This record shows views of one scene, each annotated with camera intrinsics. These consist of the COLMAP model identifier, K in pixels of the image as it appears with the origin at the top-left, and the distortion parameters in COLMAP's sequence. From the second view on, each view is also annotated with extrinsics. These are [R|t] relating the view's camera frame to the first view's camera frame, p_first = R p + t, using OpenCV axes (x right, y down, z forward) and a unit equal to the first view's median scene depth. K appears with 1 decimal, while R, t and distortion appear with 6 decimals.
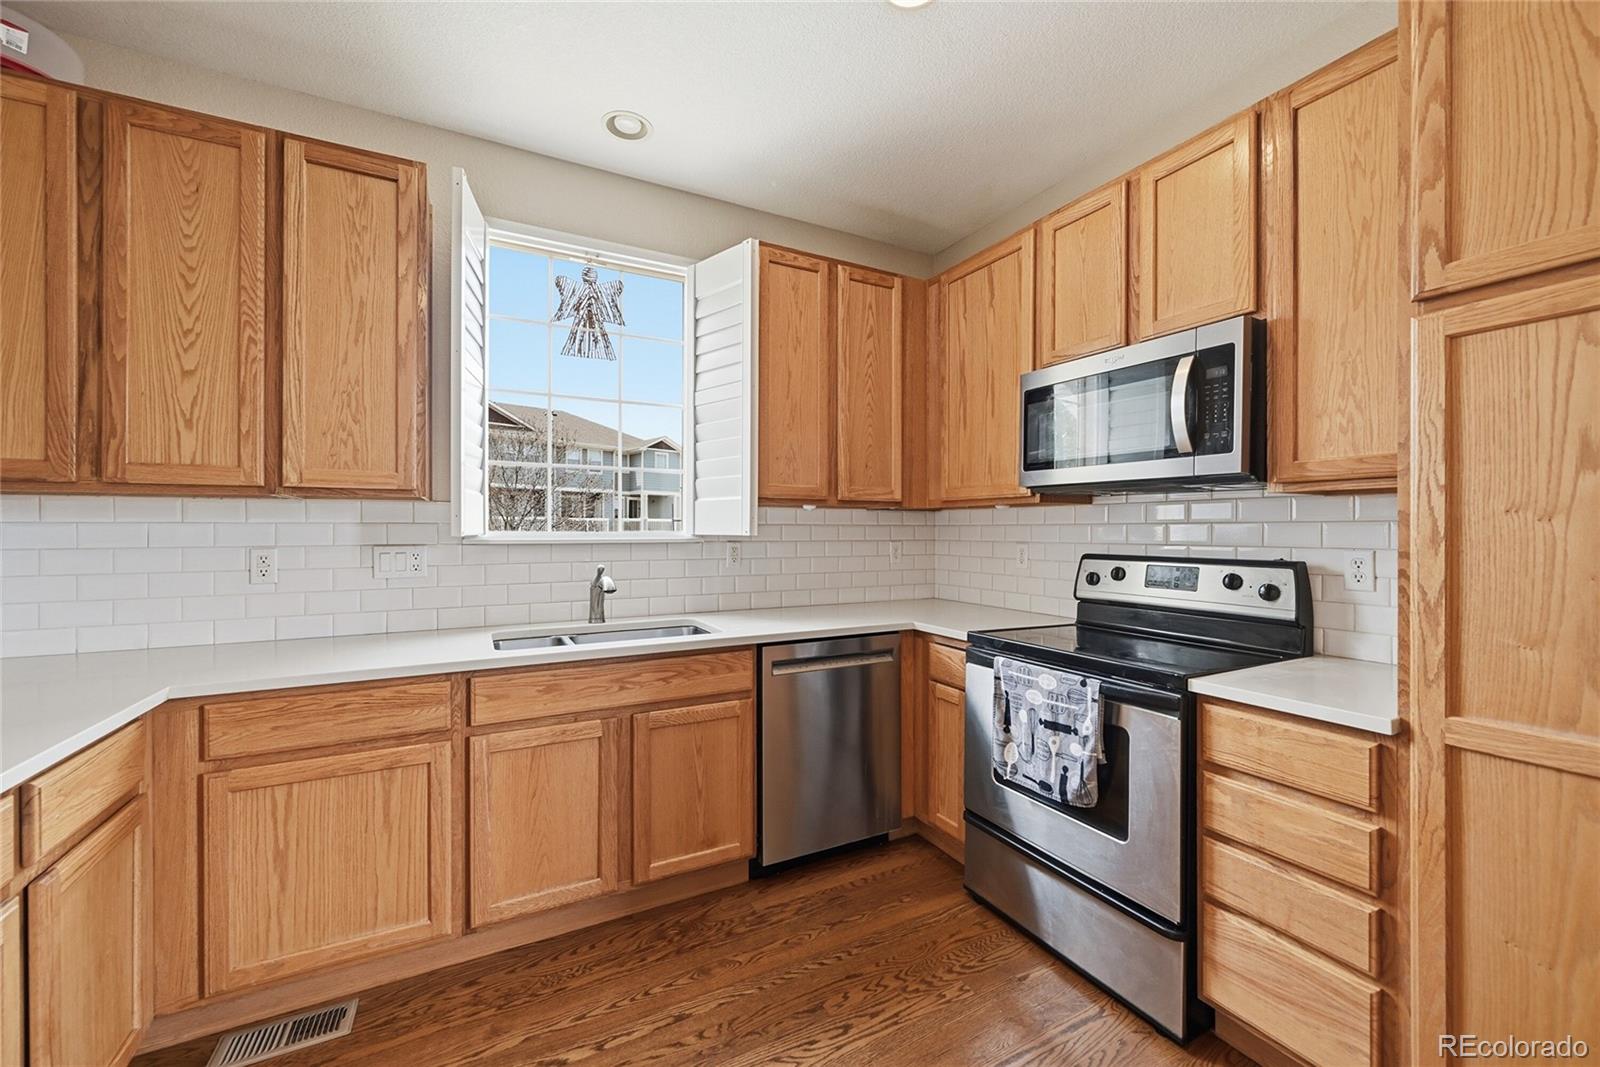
lens RADIAL K [[638.4, 0, 804.4], [0, 638.4, 530.0], [0, 0, 1]] dist [-0.001812, -0.000160]
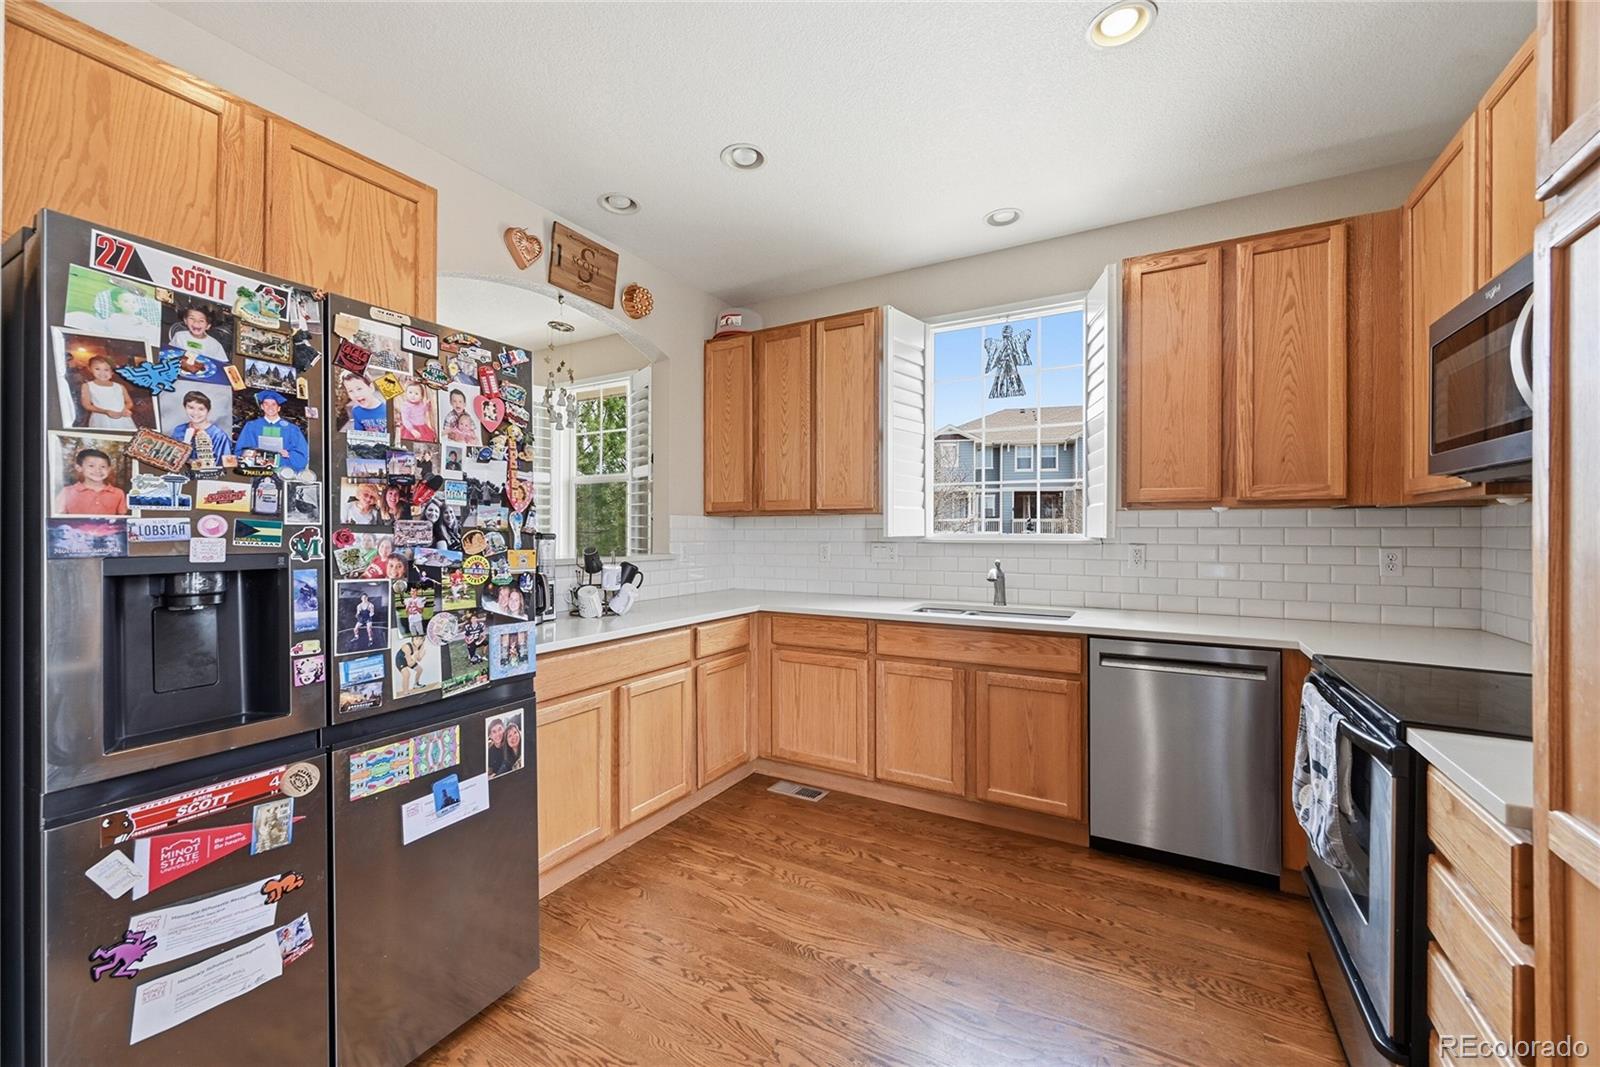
lens RADIAL K [[638.4, 0, 801.8], [0, 638.4, 533.5], [0, 0, 1]] dist [-0.001812, -0.000160]
pose [[0.527619, 0.002460, -0.849477, 0.674889], [-0.002117, 0.999997, 0.001581, 0.000037], [0.849478, 0.000964, 0.527623, -0.019215]]
